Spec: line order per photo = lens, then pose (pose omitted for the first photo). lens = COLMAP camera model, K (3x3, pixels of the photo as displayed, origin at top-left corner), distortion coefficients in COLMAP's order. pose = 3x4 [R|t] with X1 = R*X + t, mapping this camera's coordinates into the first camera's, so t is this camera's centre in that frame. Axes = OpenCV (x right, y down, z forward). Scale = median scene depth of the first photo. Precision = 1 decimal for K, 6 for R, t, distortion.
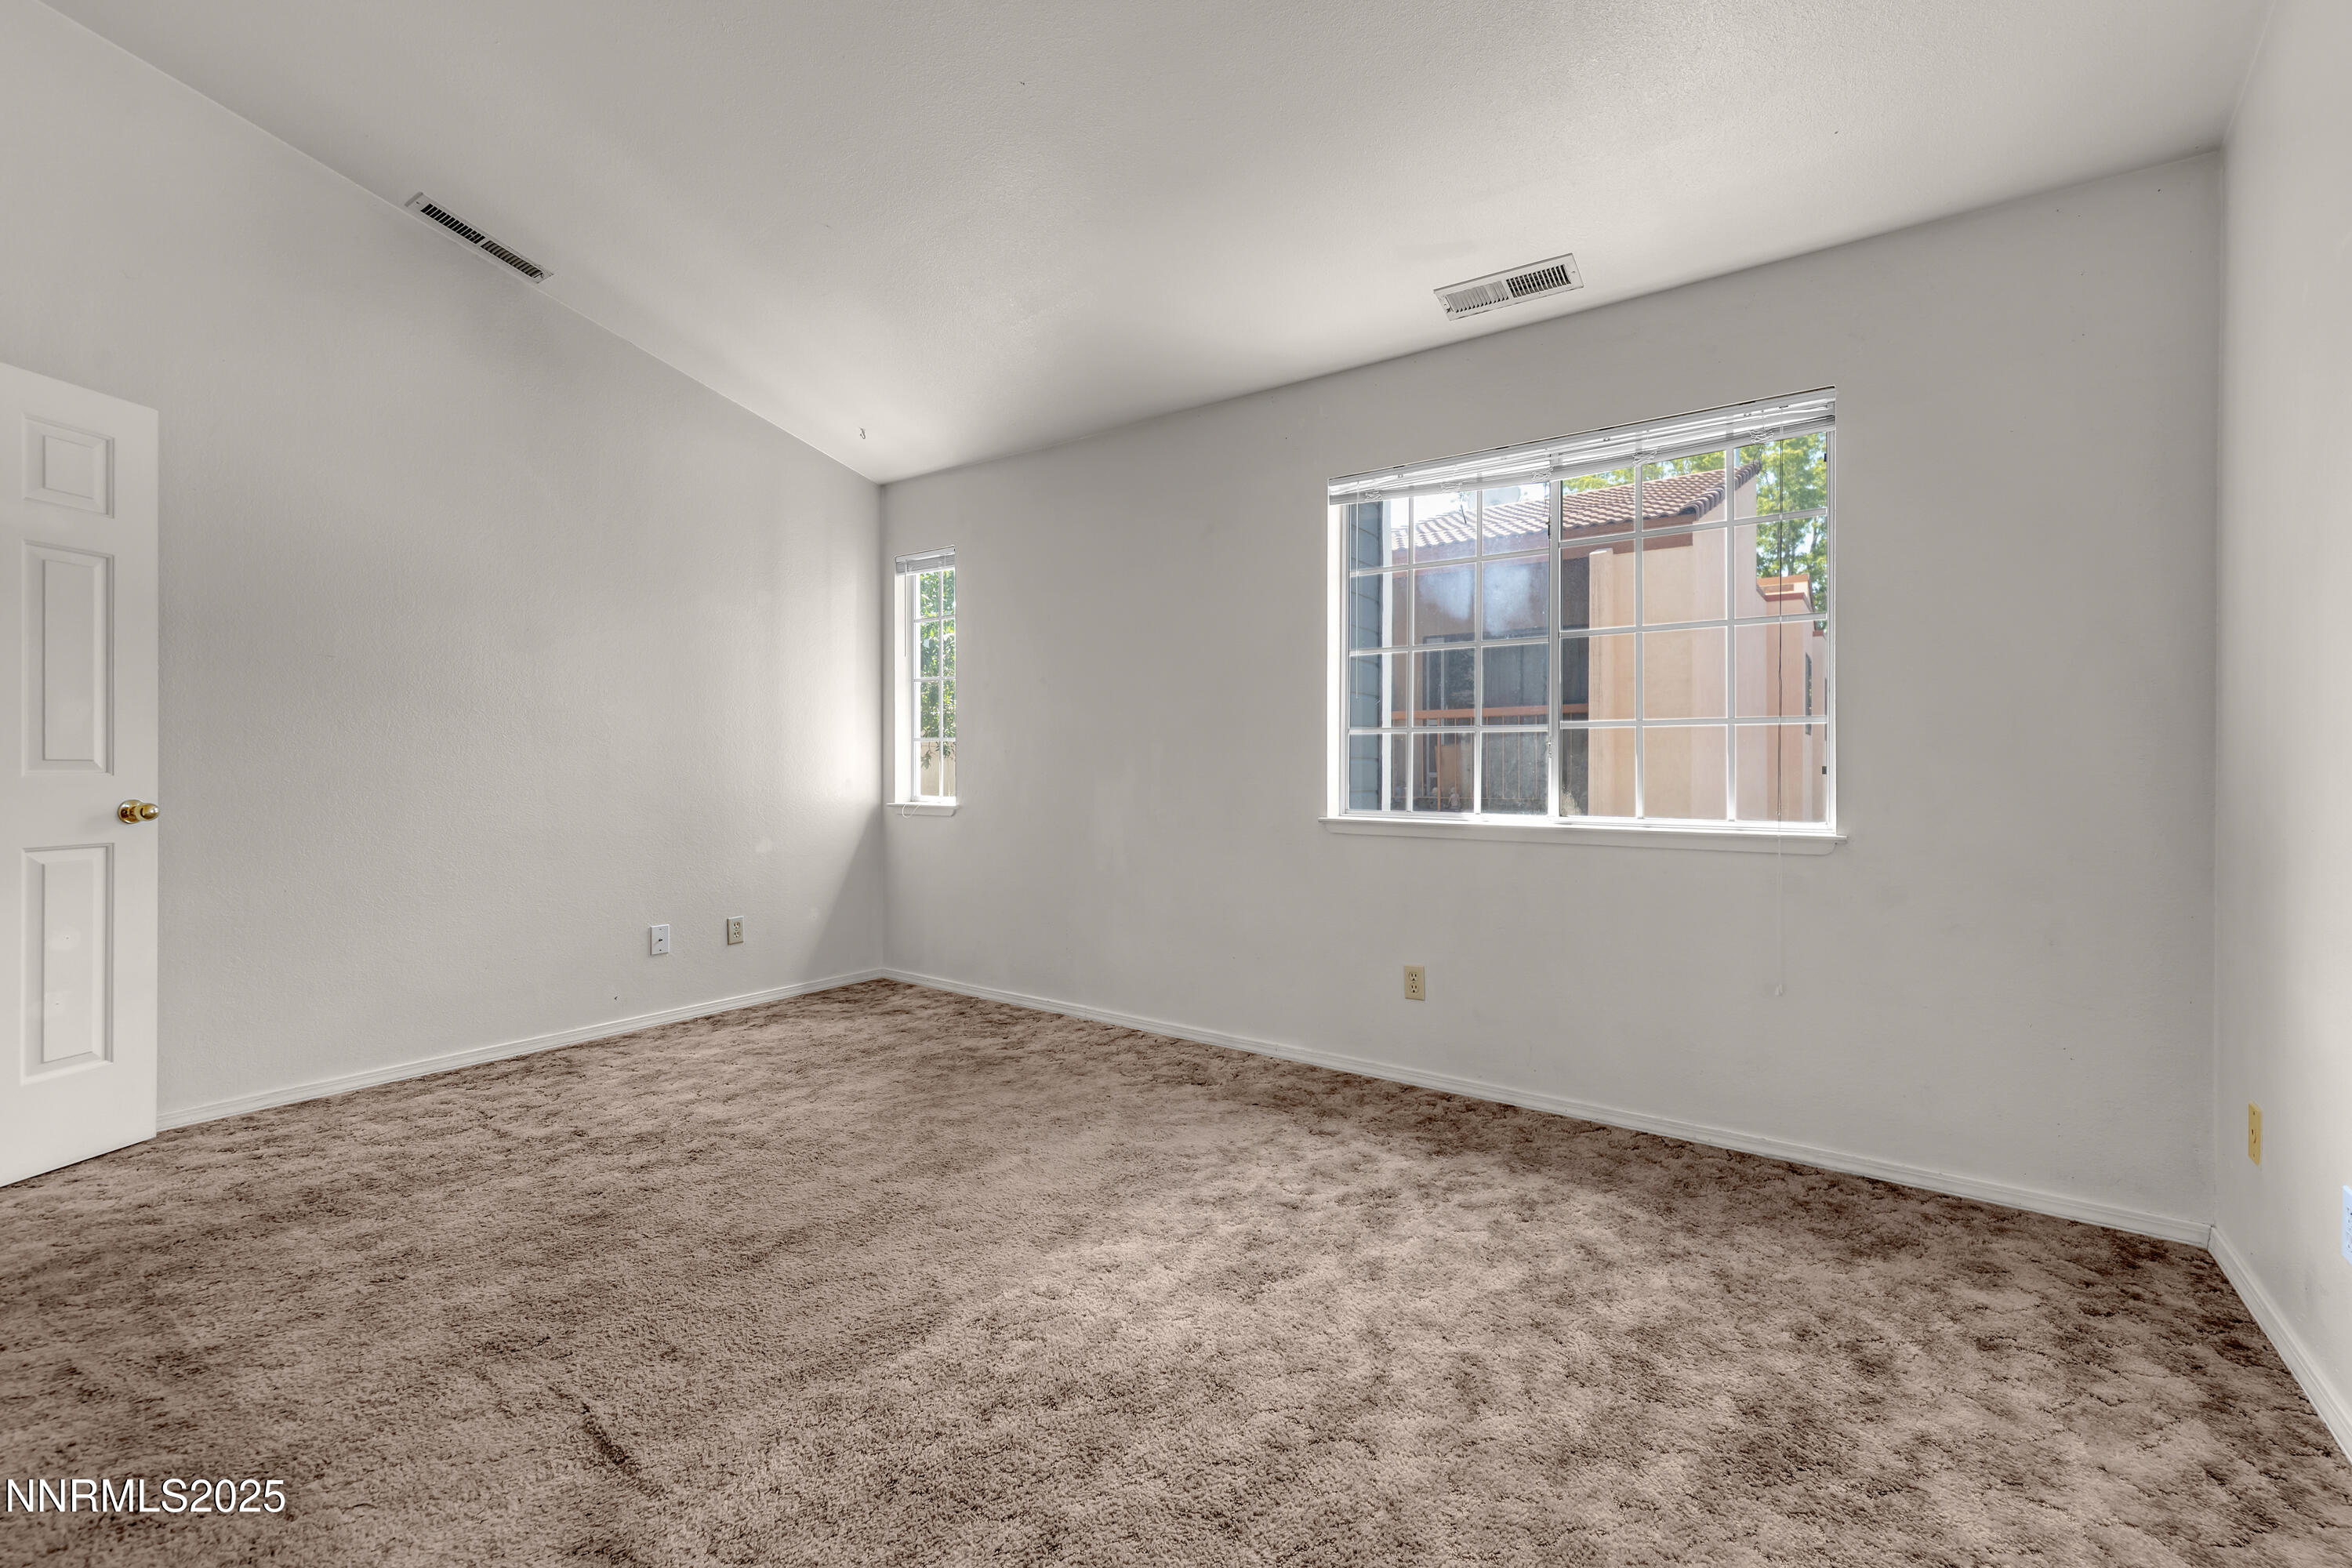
lens RADIAL K [[962.2, 0, 1174.4], [0, 962.2, 765.2], [0, 0, 1]] dist [0.001875, 0.000004]
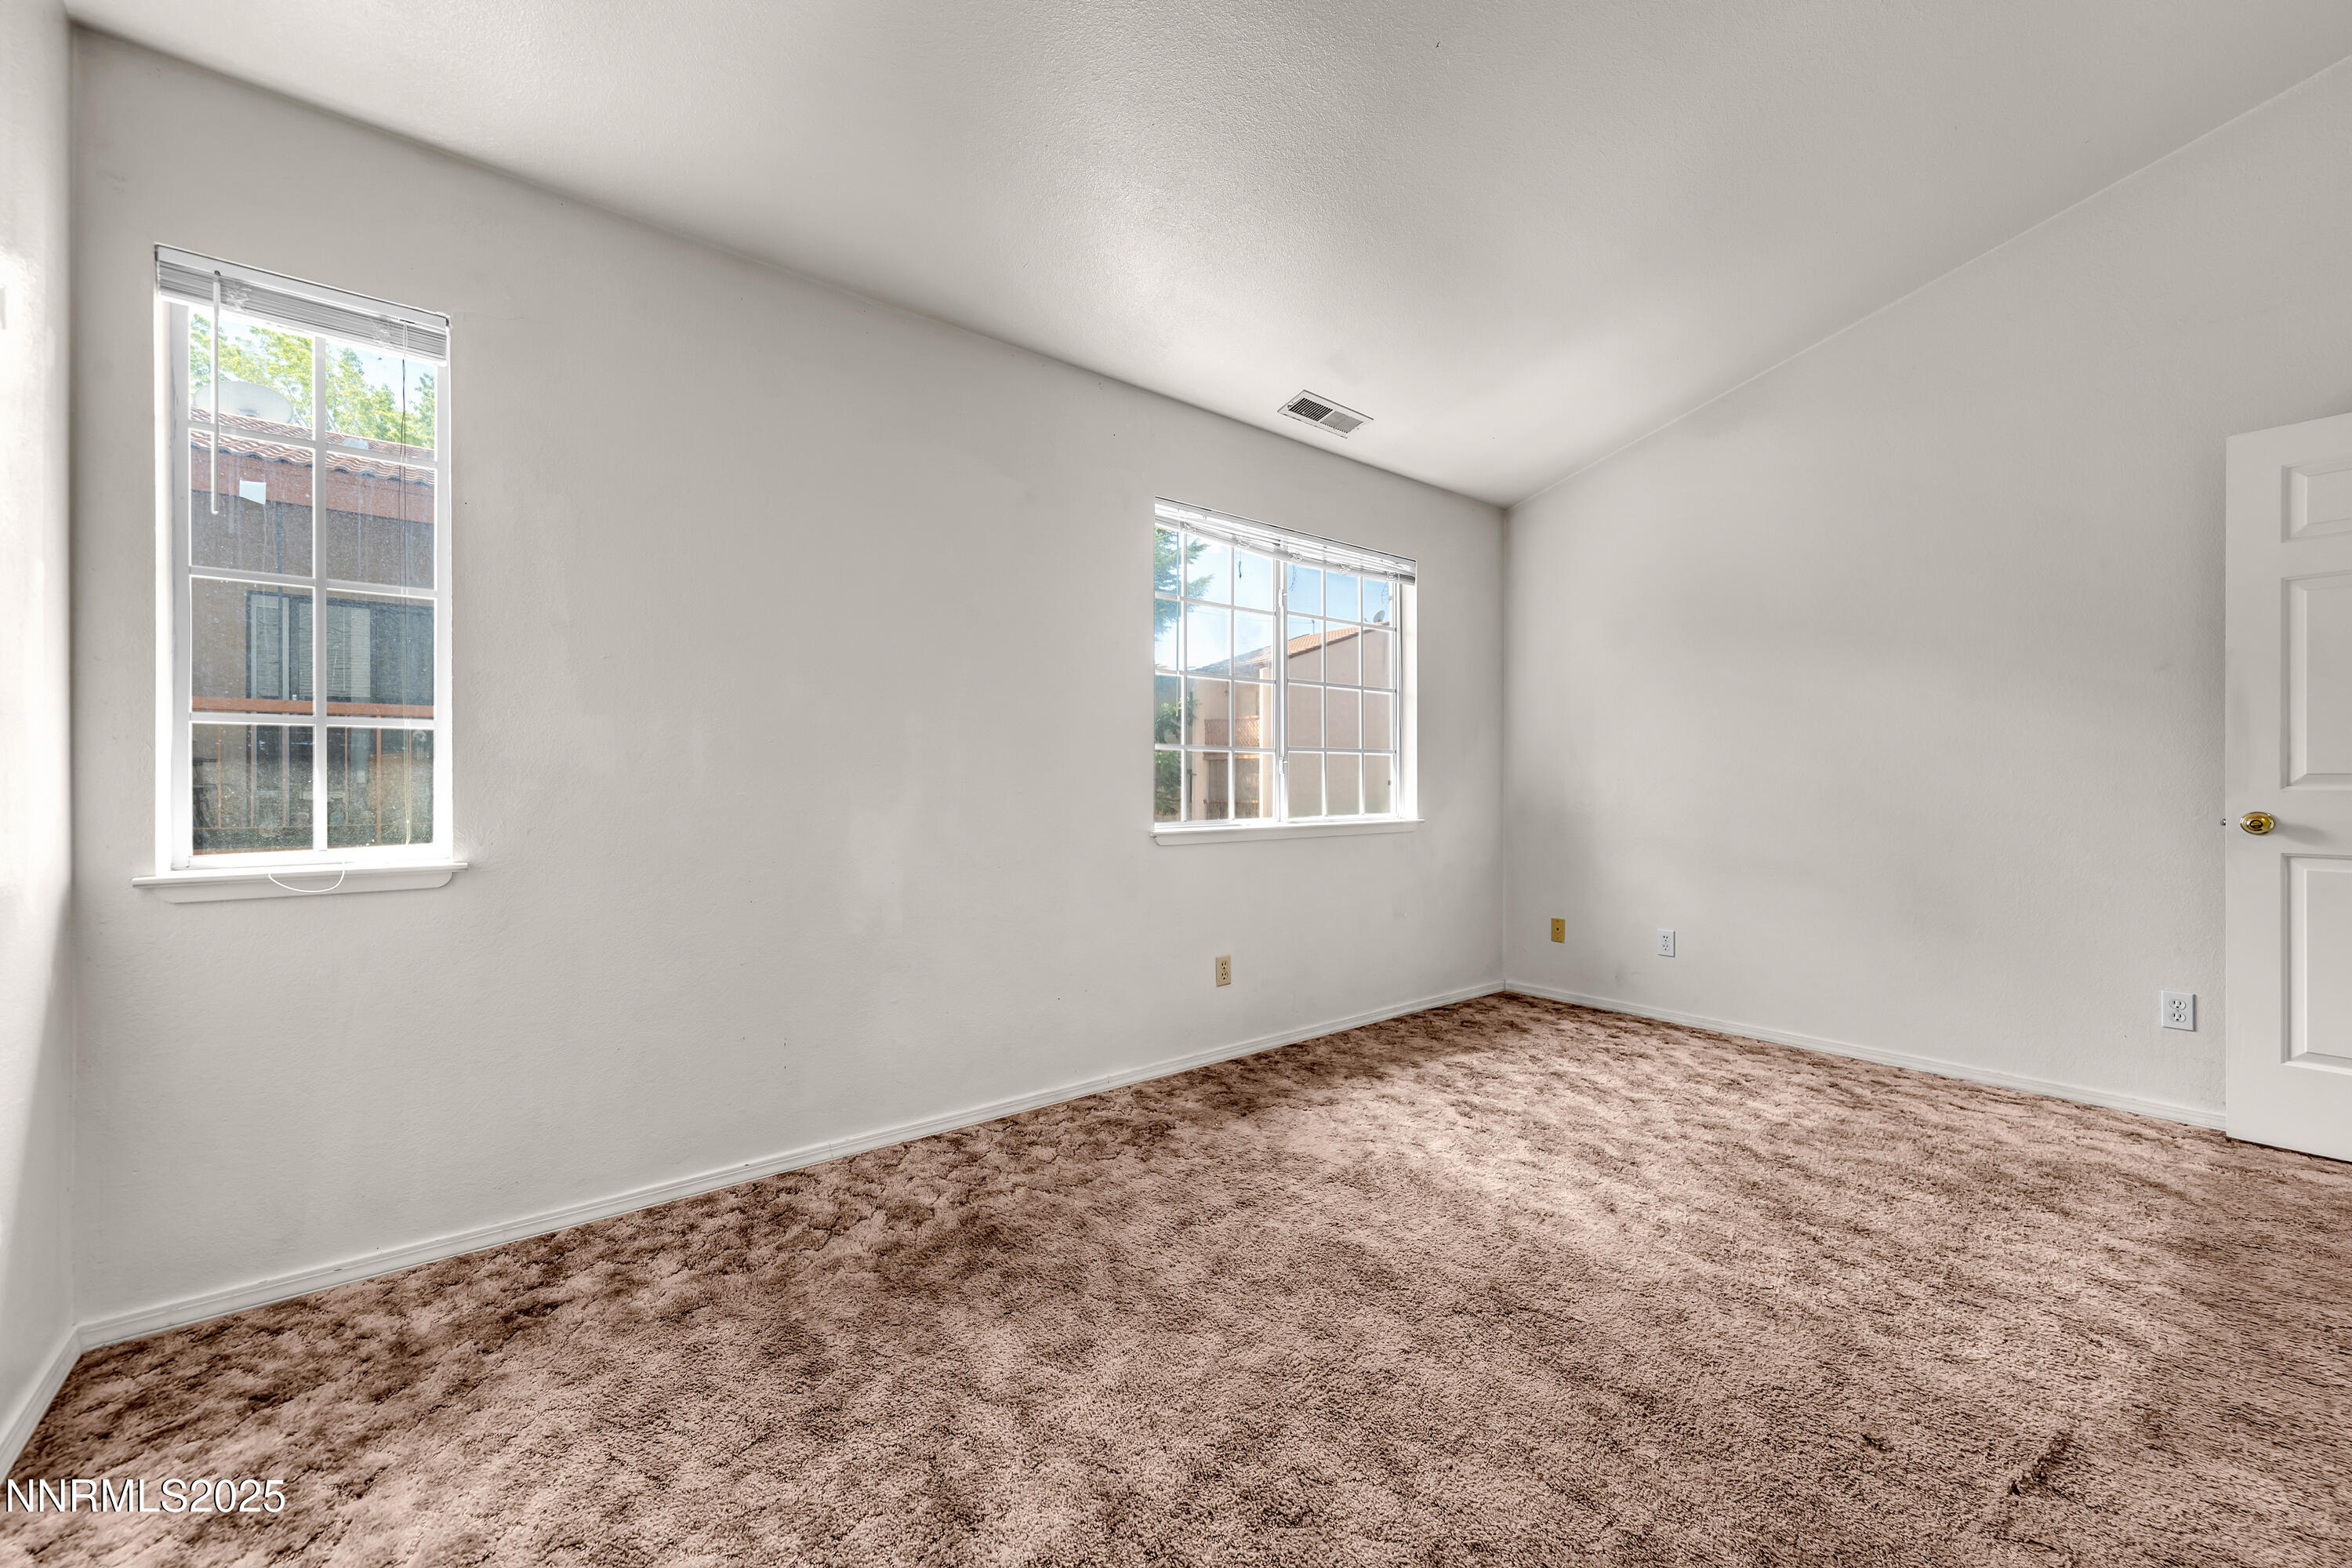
lens RADIAL K [[936.0, 0, 1176.0], [0, 936.0, 784.0], [0, 0, 1]] dist [0.002802, 0.000165]
pose [[0.265271, -0.006734, 0.964150, -0.965234], [-0.000556, 0.999974, 0.007137, -0.002701], [-0.964174, -0.002429, 0.265261, 0.883509]]
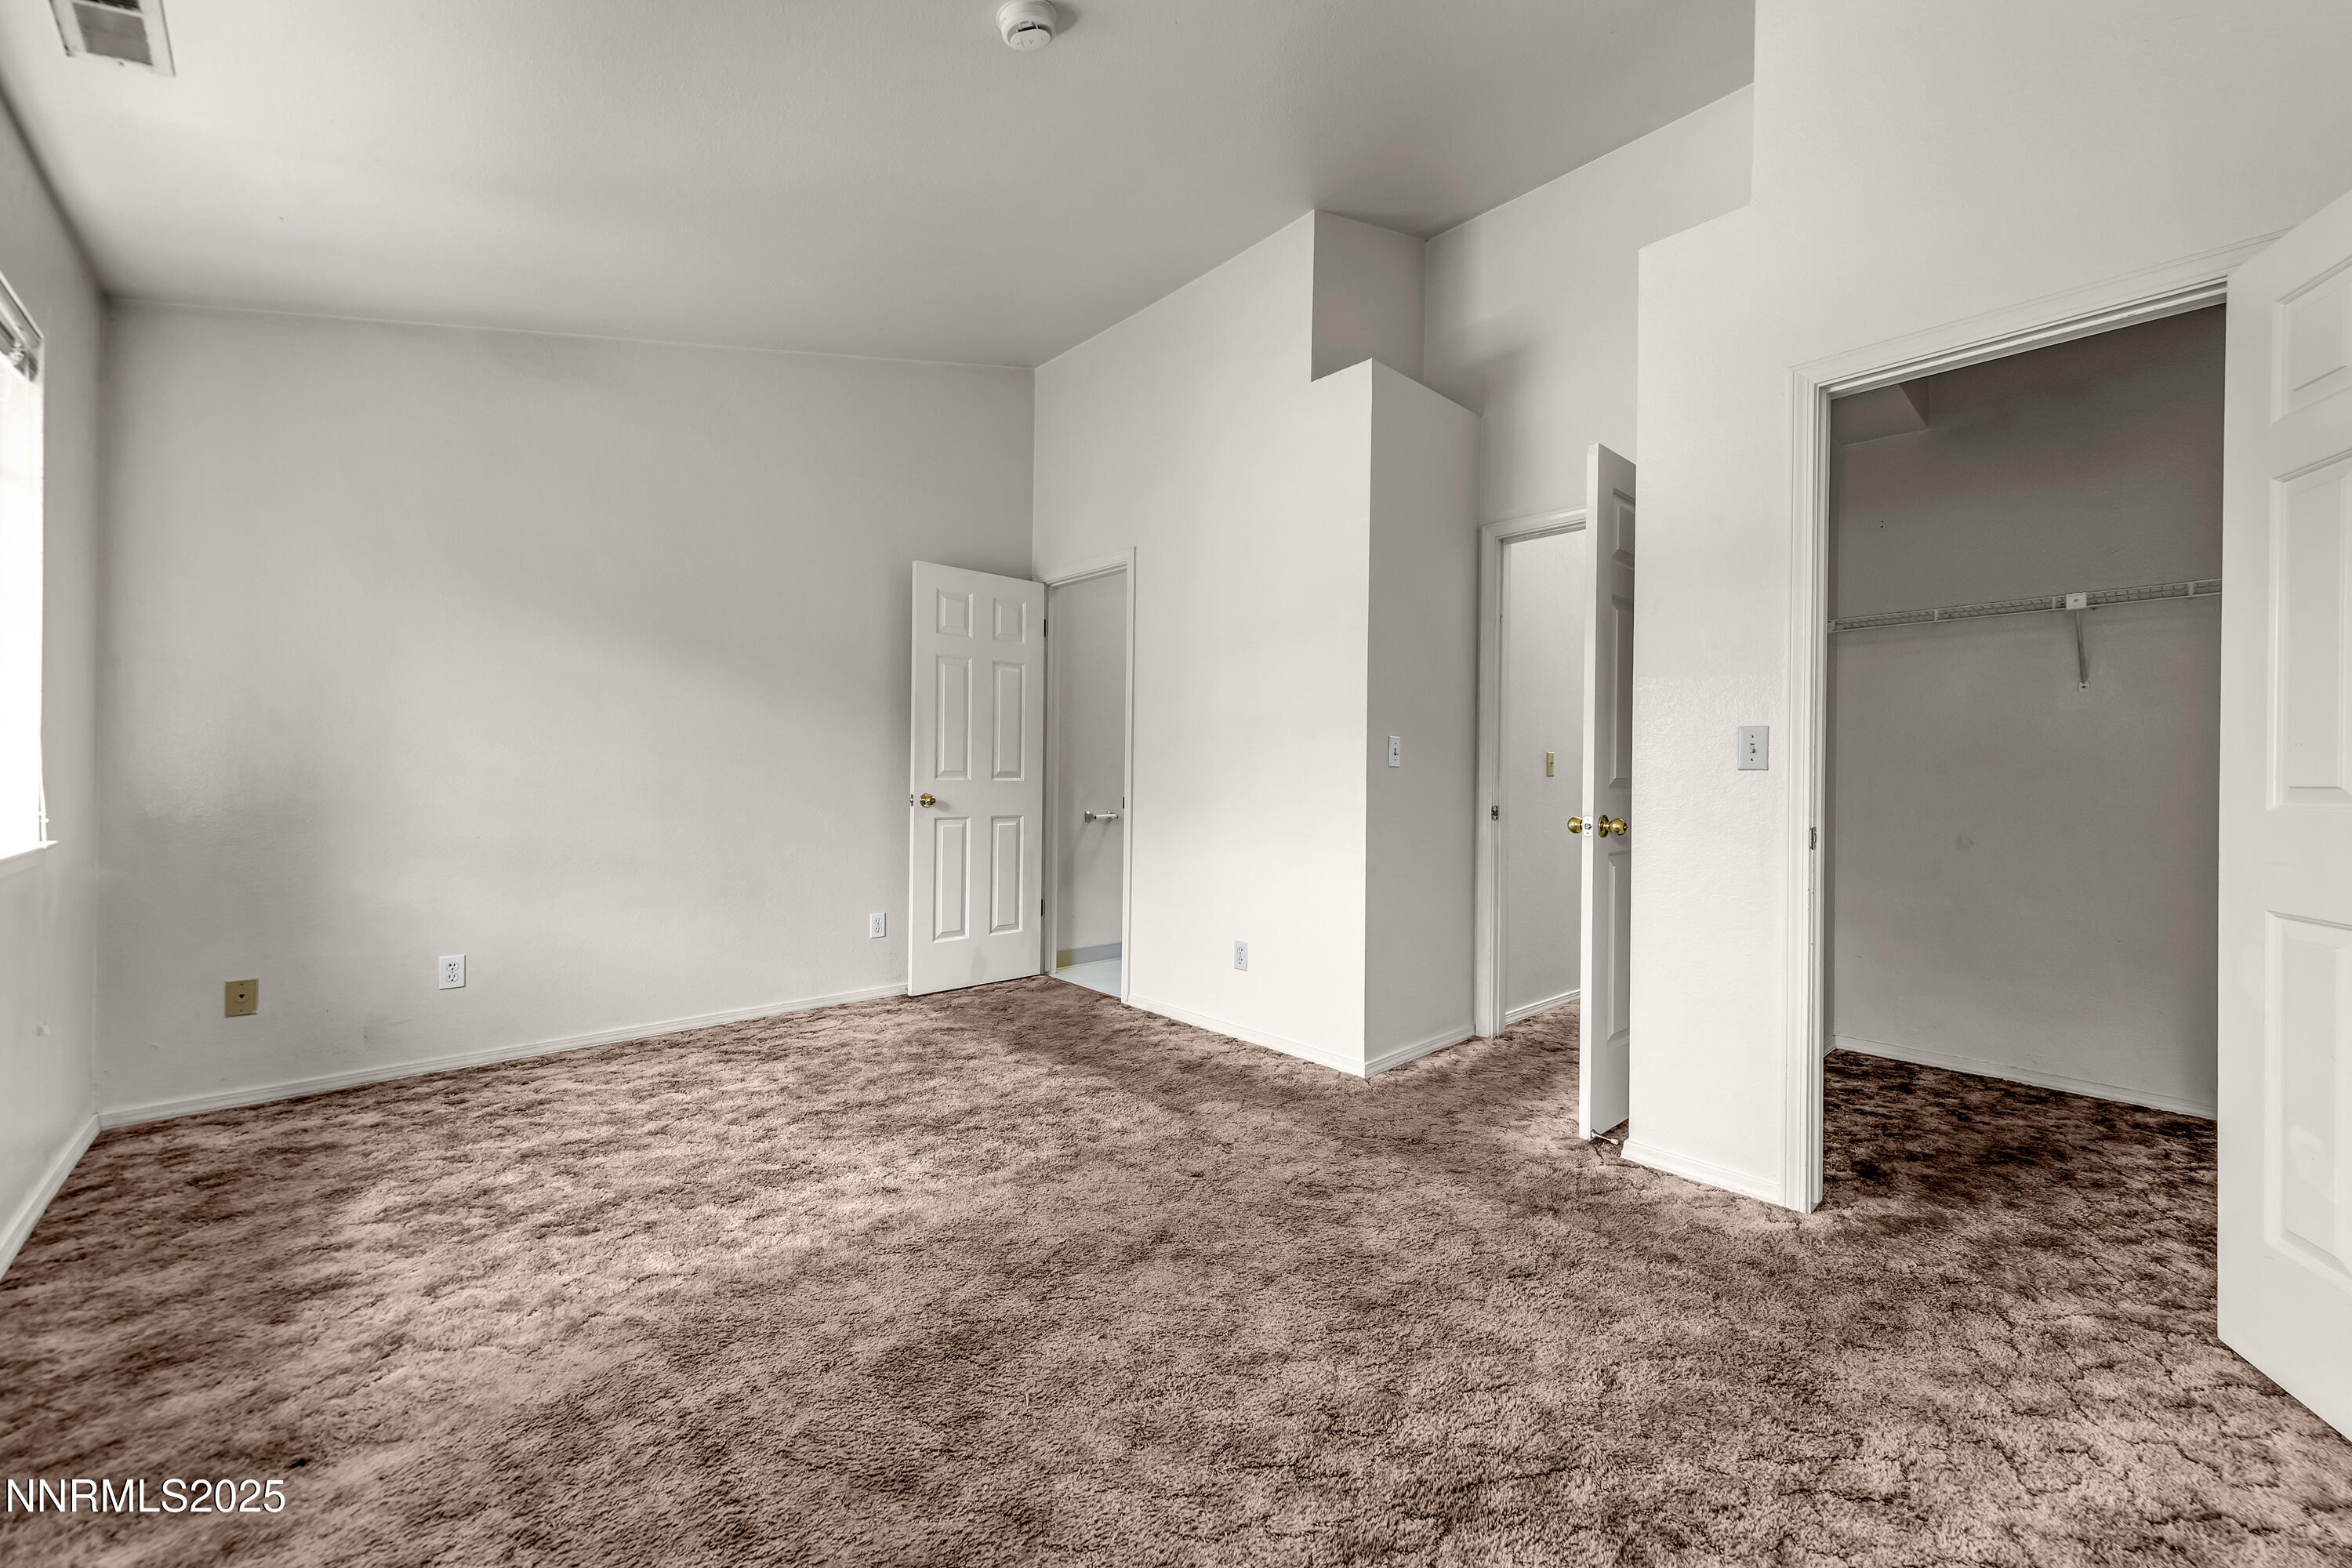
lens RADIAL K [[914.8, 0, 1228.8], [0, 914.8, 775.7], [0, 0, 1]] dist [-0.000413, -0.000346]
pose [[-0.987381, -0.012972, 0.157830, -0.495914], [-0.013053, 0.999915, 0.000521, -0.005675], [-0.157823, -0.001545, -0.987466, 1.515715]]
